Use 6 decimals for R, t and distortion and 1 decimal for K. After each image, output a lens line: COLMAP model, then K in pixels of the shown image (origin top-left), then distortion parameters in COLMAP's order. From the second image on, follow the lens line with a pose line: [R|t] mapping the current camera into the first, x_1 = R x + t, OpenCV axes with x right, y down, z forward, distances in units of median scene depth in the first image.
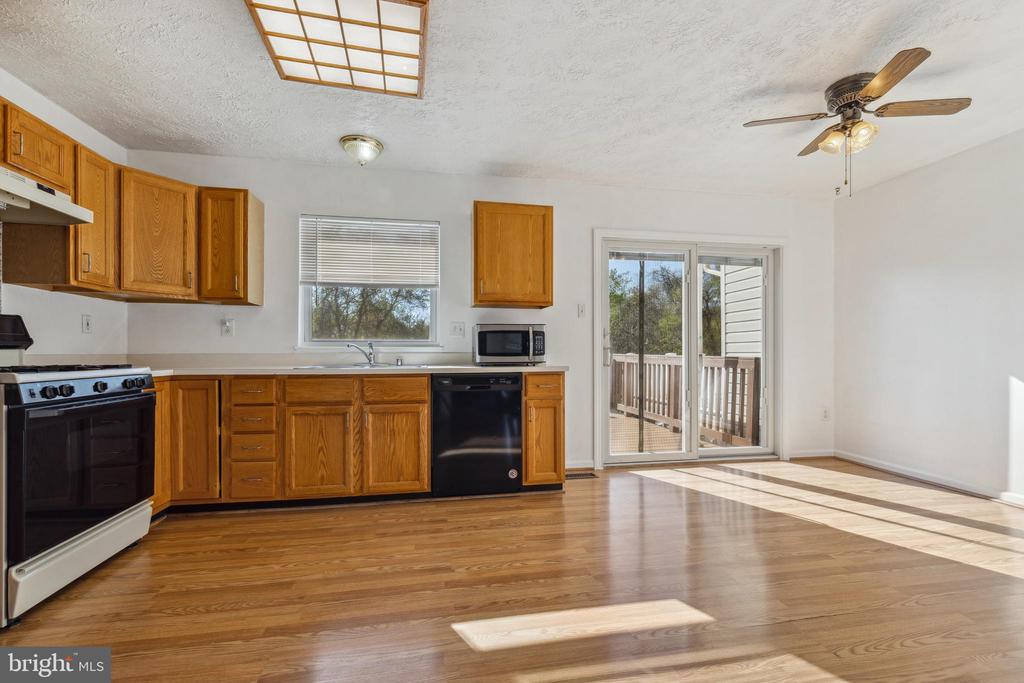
lens RADIAL K [[435.7, 0, 508.1], [0, 435.7, 354.9], [0, 0, 1]] dist [0.003732, 0.000227]
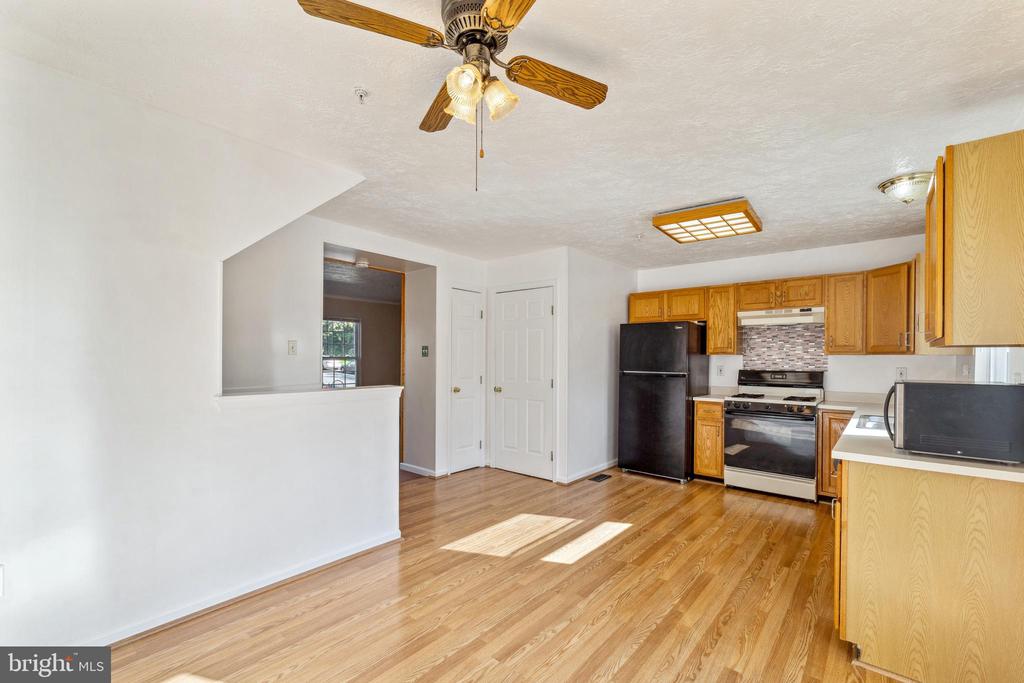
lens RADIAL K [[442.4, 0, 513.9], [0, 442.4, 362.2], [0, 0, 1]] dist [0.012977, 0.000223]
pose [[-0.764635, -0.000298, -0.644464, 0.877624], [-0.011306, 0.999852, 0.012952, -0.100434], [0.644365, 0.017190, -0.764525, 1.155580]]
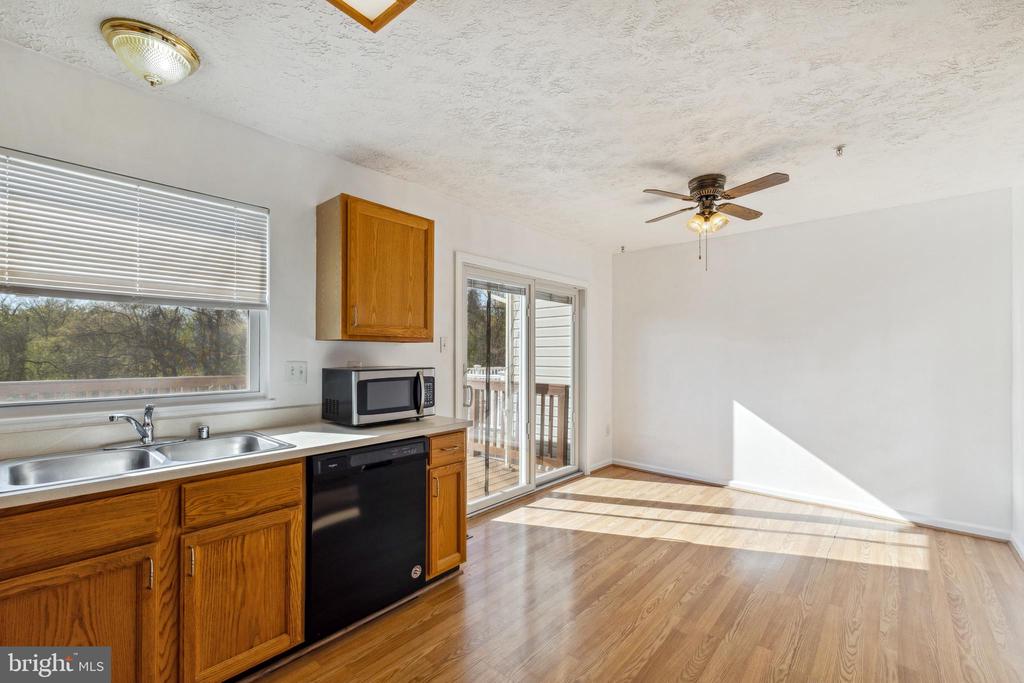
lens RADIAL K [[435.7, 0, 508.1], [0, 435.7, 354.9], [0, 0, 1]] dist [0.003732, 0.000227]
pose [[0.785485, 0.000750, 0.618881, -0.313683], [-0.000122, 0.999999, -0.001057, -0.095551], [-0.618881, 0.000755, 0.785484, 0.293016]]
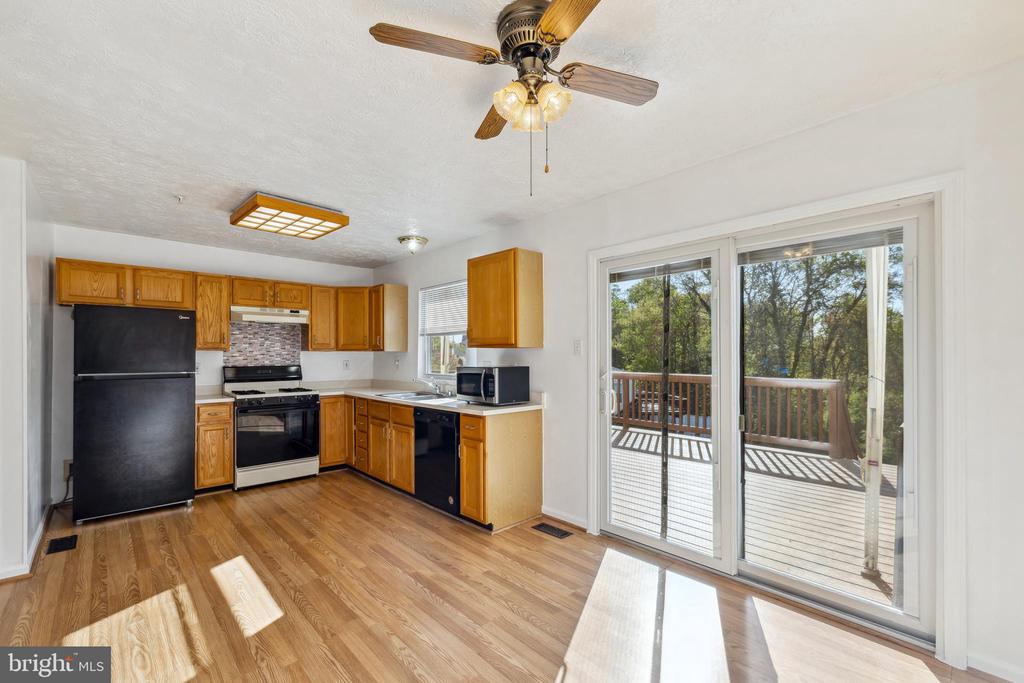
lens RADIAL K [[435.7, 0, 508.1], [0, 435.7, 354.9], [0, 0, 1]] dist [0.003732, 0.000227]
pose [[0.543118, -0.002036, -0.839654, 0.996858], [-0.003185, 0.999985, -0.004485, -0.097600], [0.839651, 0.005110, 0.543103, 0.475950]]
